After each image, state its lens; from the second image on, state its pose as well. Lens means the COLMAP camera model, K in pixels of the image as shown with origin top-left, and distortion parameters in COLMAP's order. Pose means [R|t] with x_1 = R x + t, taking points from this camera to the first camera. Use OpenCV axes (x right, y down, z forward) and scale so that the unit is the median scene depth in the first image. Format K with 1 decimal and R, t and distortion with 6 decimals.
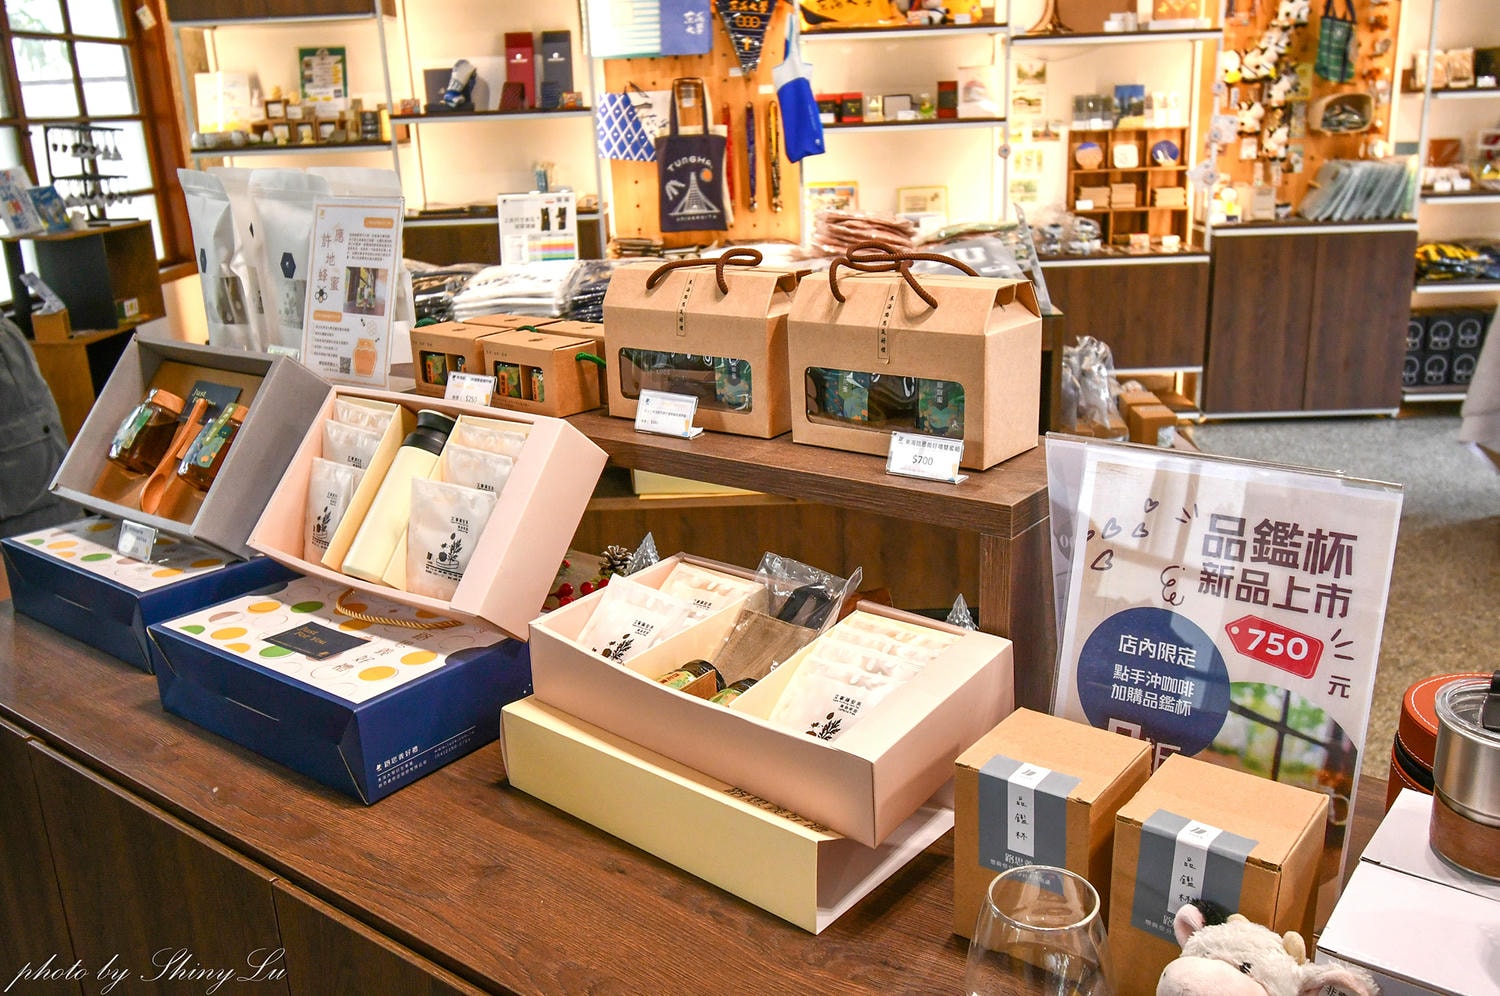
lens RADIAL K [[1300.6, 0, 750.0], [0, 1300.6, 498.0], [0, 0, 1]] dist [0.001180, 0.002387]
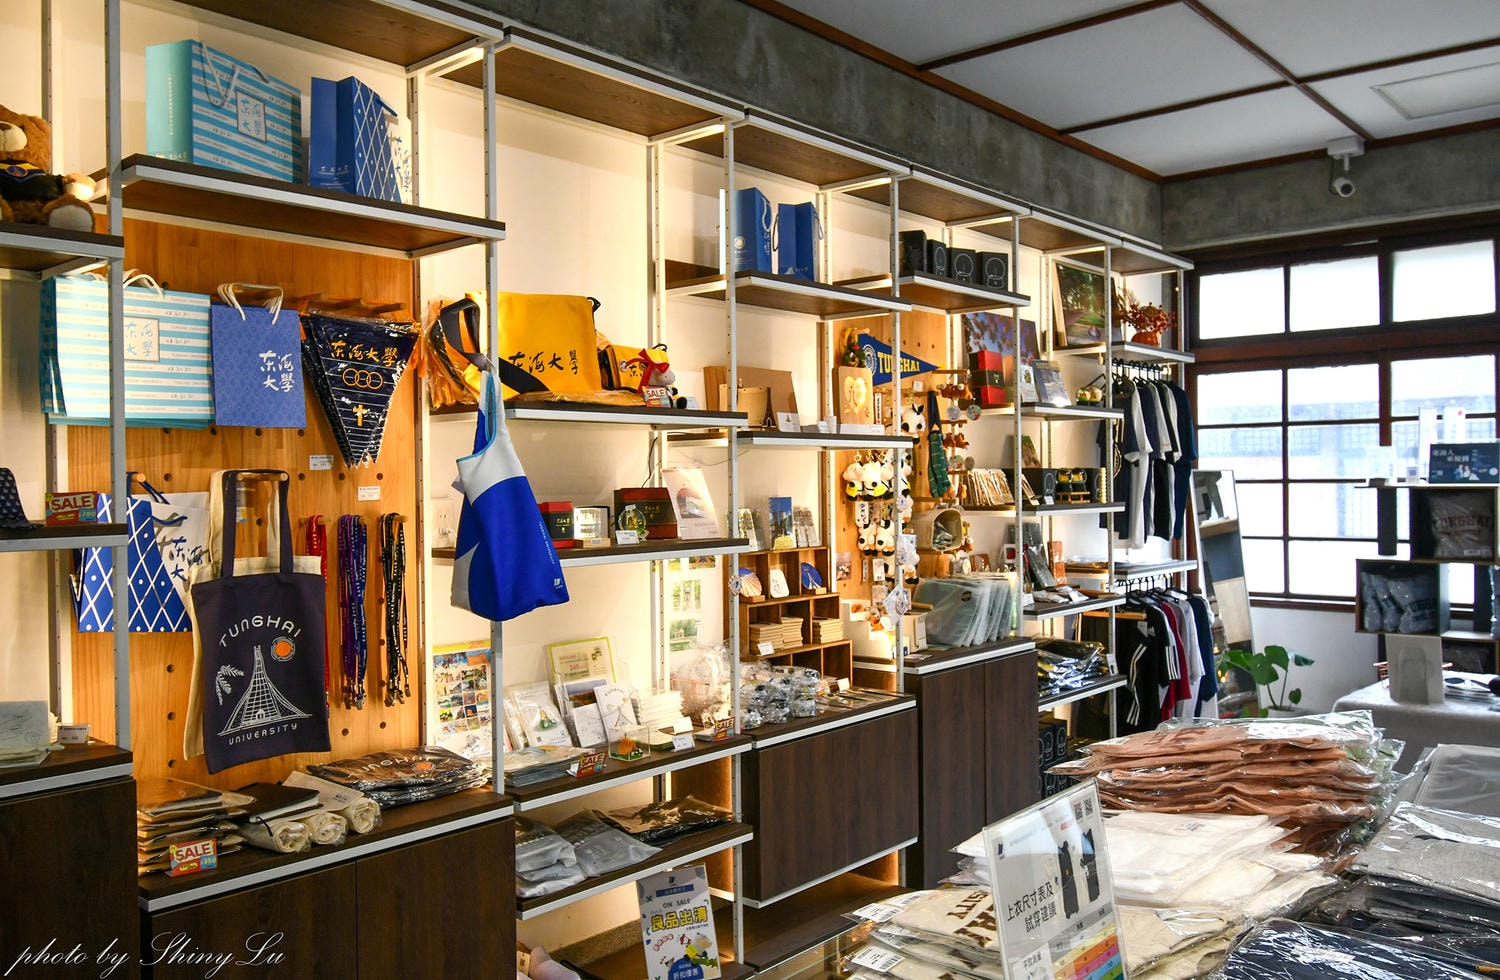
lens RADIAL K [[1203.9, 0, 750.0], [0, 1203.9, 490.0], [0, 0, 1]] dist [-0.001188, -0.000115]
pose [[0.628098, 0.022795, 0.777800, -0.293358], [0.214211, 0.955884, -0.200996, -0.174449], [-0.748068, 0.292859, 0.595506, 0.562682]]
